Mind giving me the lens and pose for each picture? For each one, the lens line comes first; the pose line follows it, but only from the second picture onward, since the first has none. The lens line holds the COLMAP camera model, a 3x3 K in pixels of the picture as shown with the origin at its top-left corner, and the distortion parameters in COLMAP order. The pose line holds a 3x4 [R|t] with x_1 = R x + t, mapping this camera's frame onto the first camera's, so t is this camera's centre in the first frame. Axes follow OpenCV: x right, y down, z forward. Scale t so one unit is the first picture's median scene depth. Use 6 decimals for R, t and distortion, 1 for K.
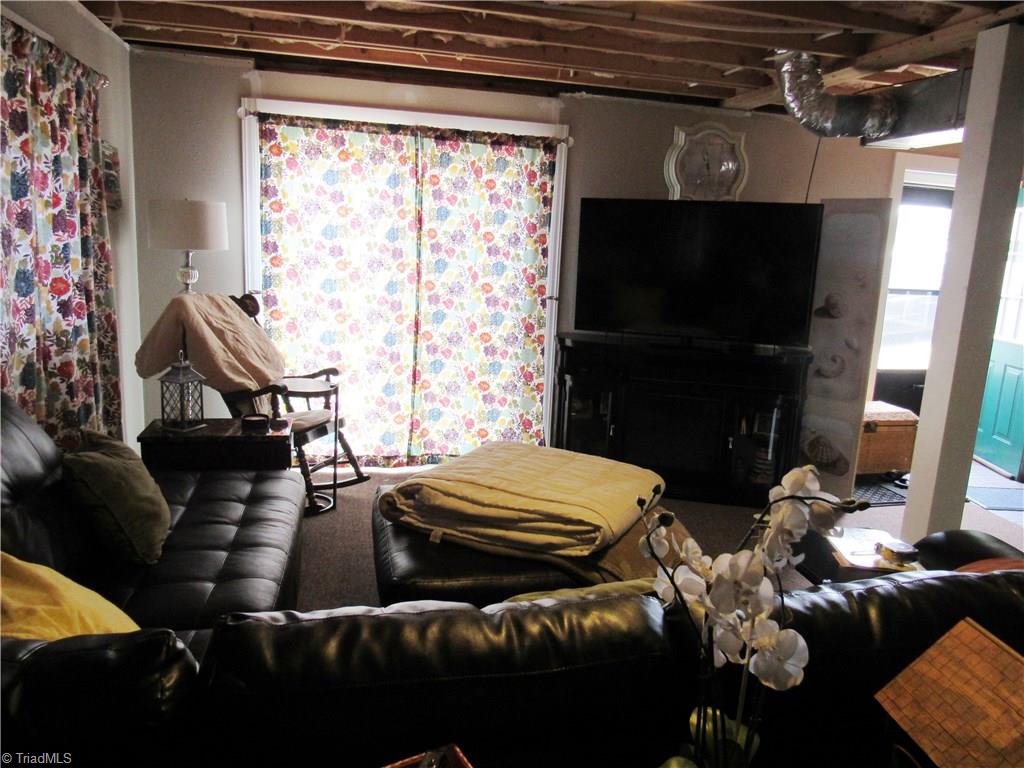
lens RADIAL K [[734.6, 0, 511.5], [0, 734.6, 383.9], [0, 0, 1]] dist [-0.036639, 0.015444]
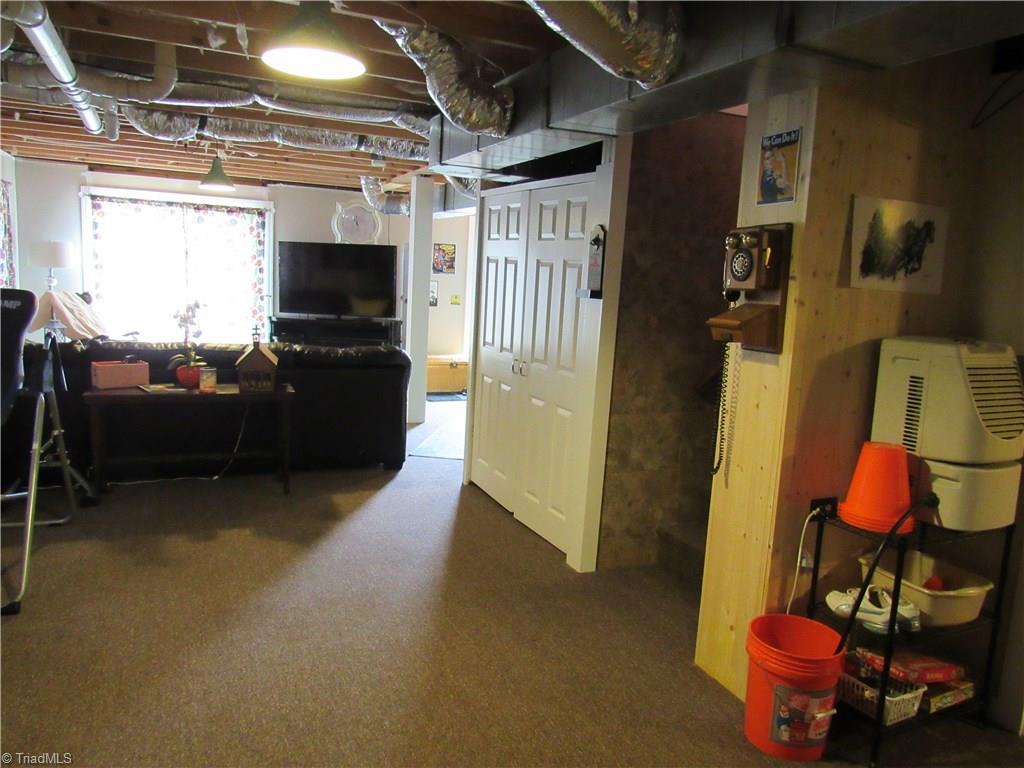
lens RADIAL K [[734.6, 0, 512.5], [0, 734.6, 382.0], [0, 0, 1]] dist [-0.036639, 0.015444]
pose [[0.978552, -0.025530, 0.204412, 0.294148], [0.033058, 0.998892, -0.033500, 0.189774], [-0.203331, 0.039539, 0.978311, -0.944813]]
